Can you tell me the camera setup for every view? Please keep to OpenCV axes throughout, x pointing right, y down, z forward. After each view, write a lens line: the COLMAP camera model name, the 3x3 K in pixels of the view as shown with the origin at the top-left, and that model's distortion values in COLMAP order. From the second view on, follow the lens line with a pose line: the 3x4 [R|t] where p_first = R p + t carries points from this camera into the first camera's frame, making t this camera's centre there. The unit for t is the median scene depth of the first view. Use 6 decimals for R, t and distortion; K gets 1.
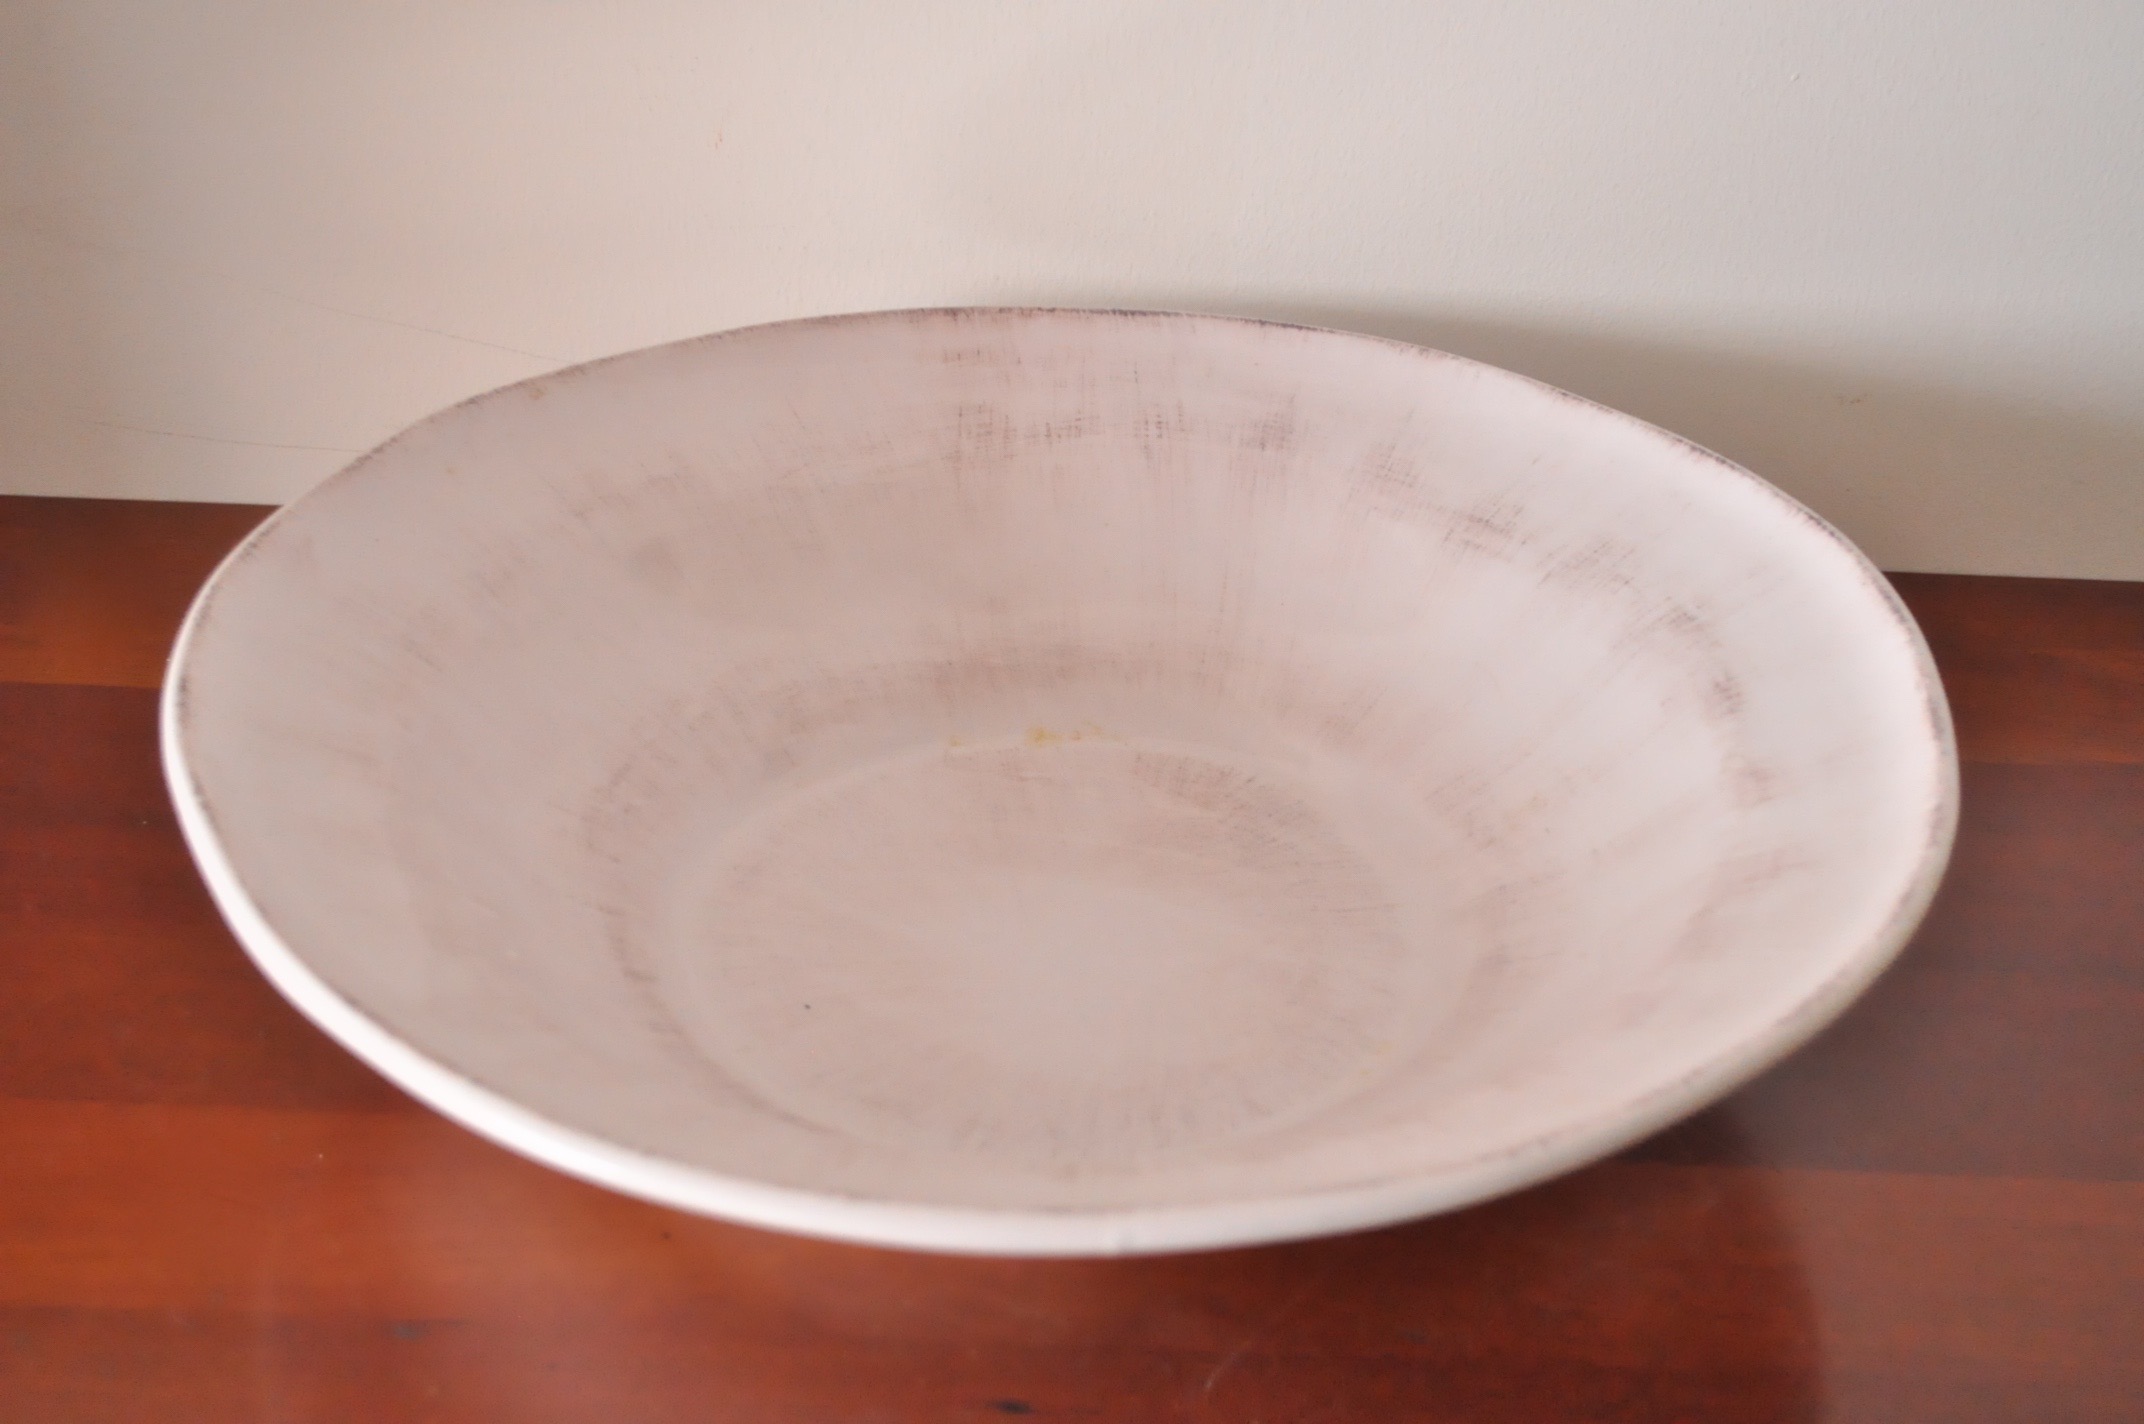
lens RADIAL K [[2823.3, 0, 1063.0], [0, 2823.3, 711.6], [0, 0, 1]] dist [0.021573, 0.000000]
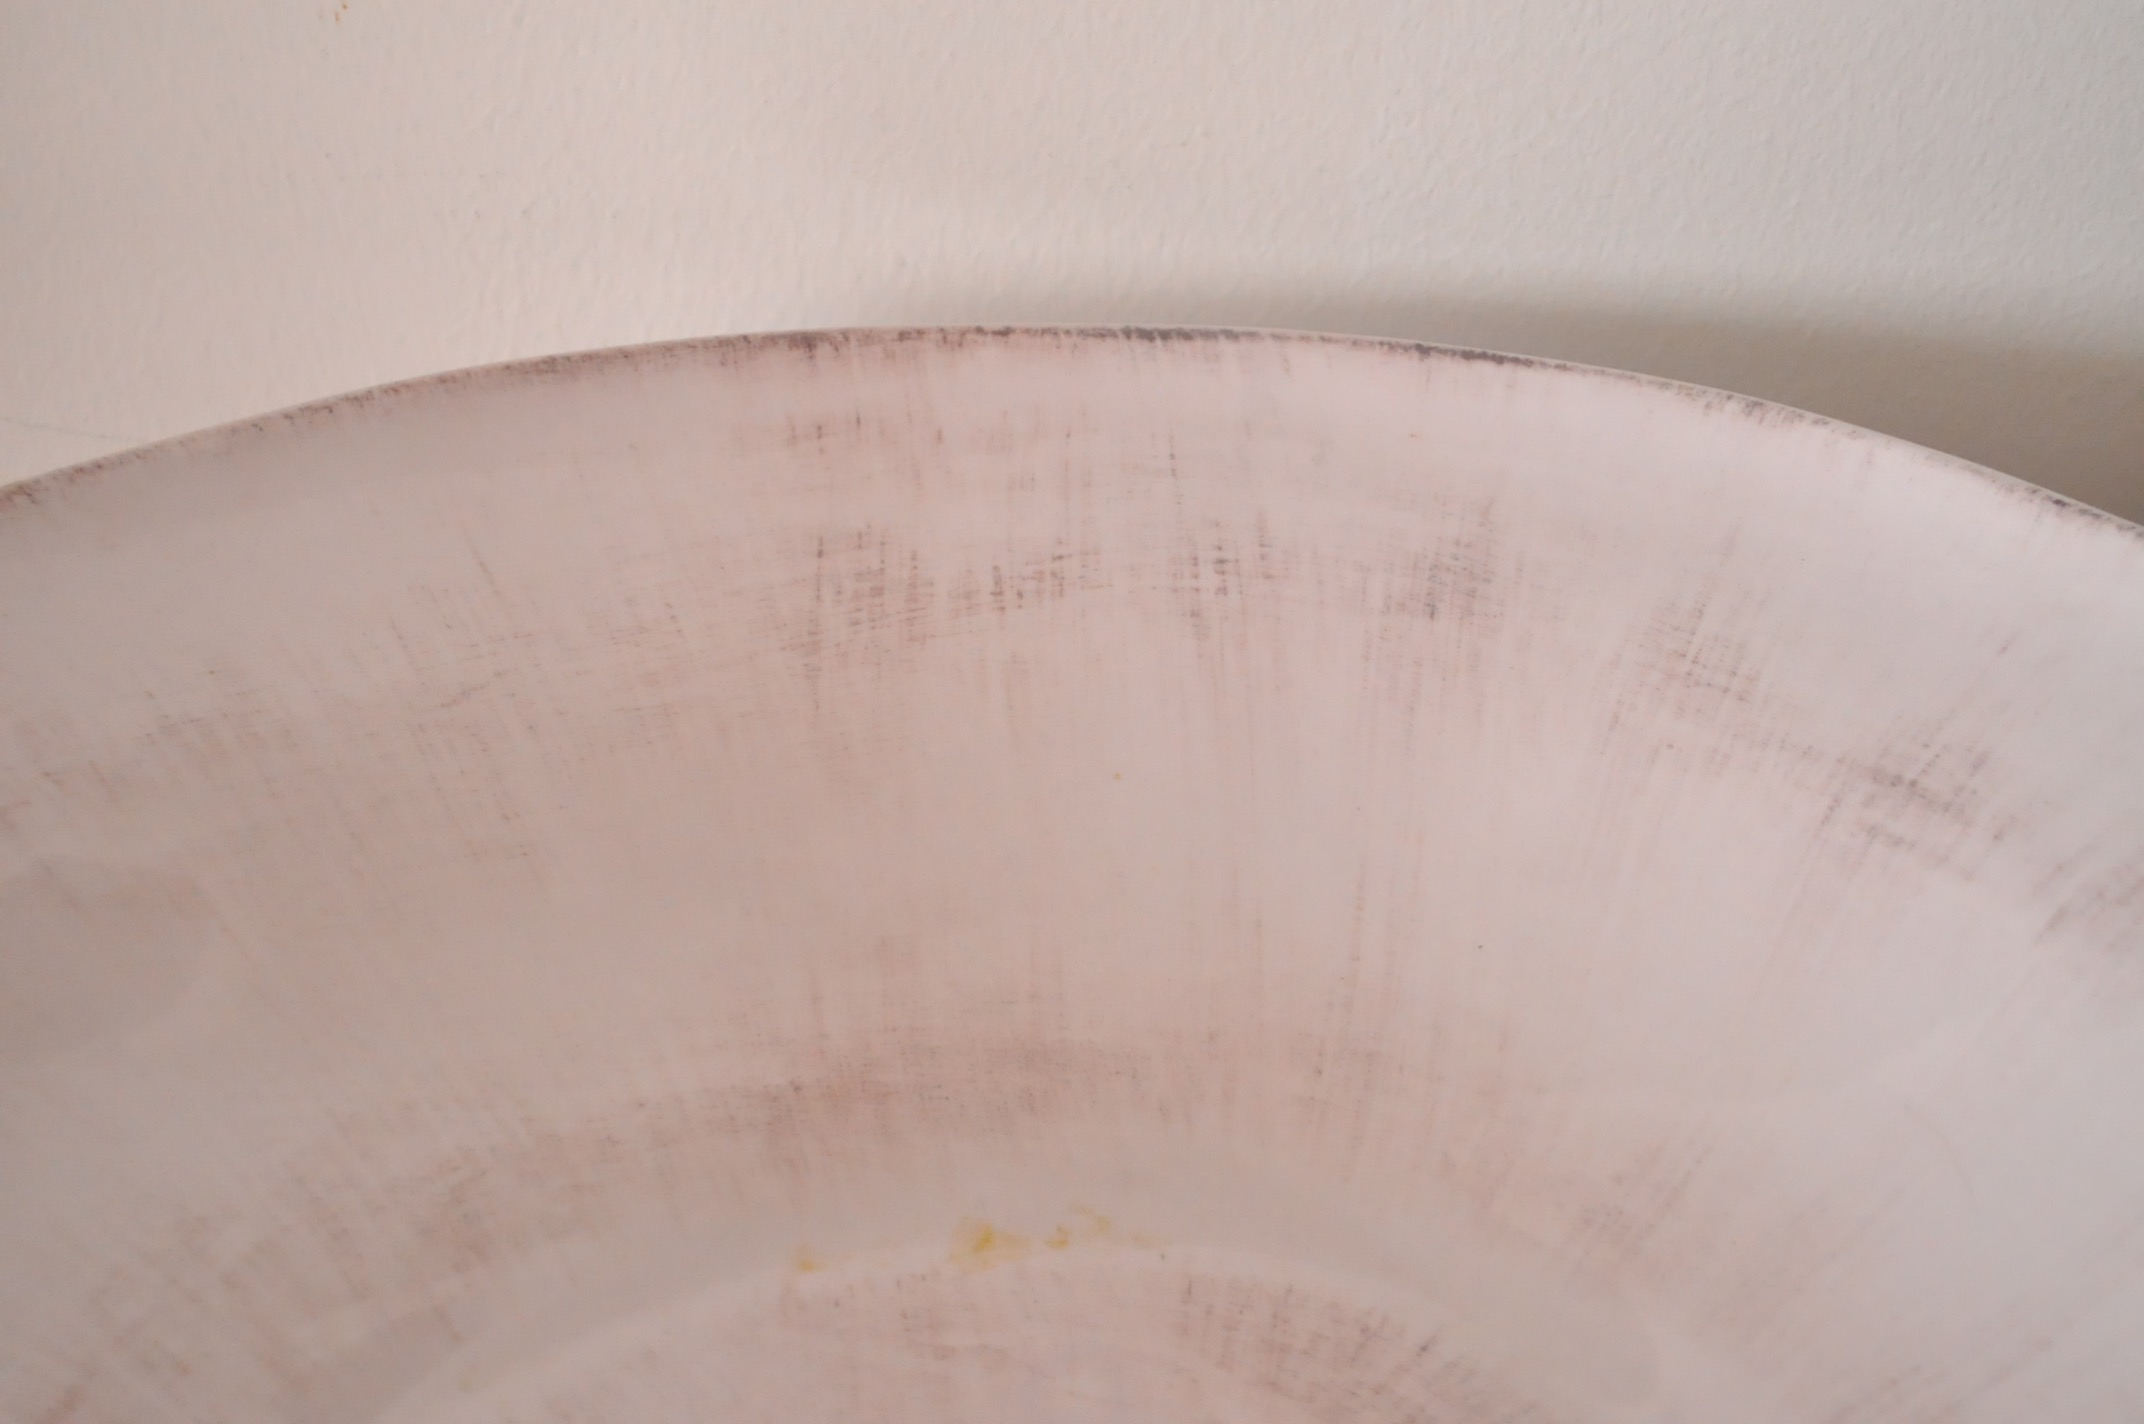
lens RADIAL K [[2993.1, 0, 1072.4], [0, 2993.1, 707.7], [0, 0, 1]] dist [-0.002092, 0.000000]
pose [[0.999675, -0.017293, -0.018708, 0.017889], [0.018091, 0.998897, 0.043339, -0.102777], [0.017938, -0.043664, 0.998885, 0.485866]]
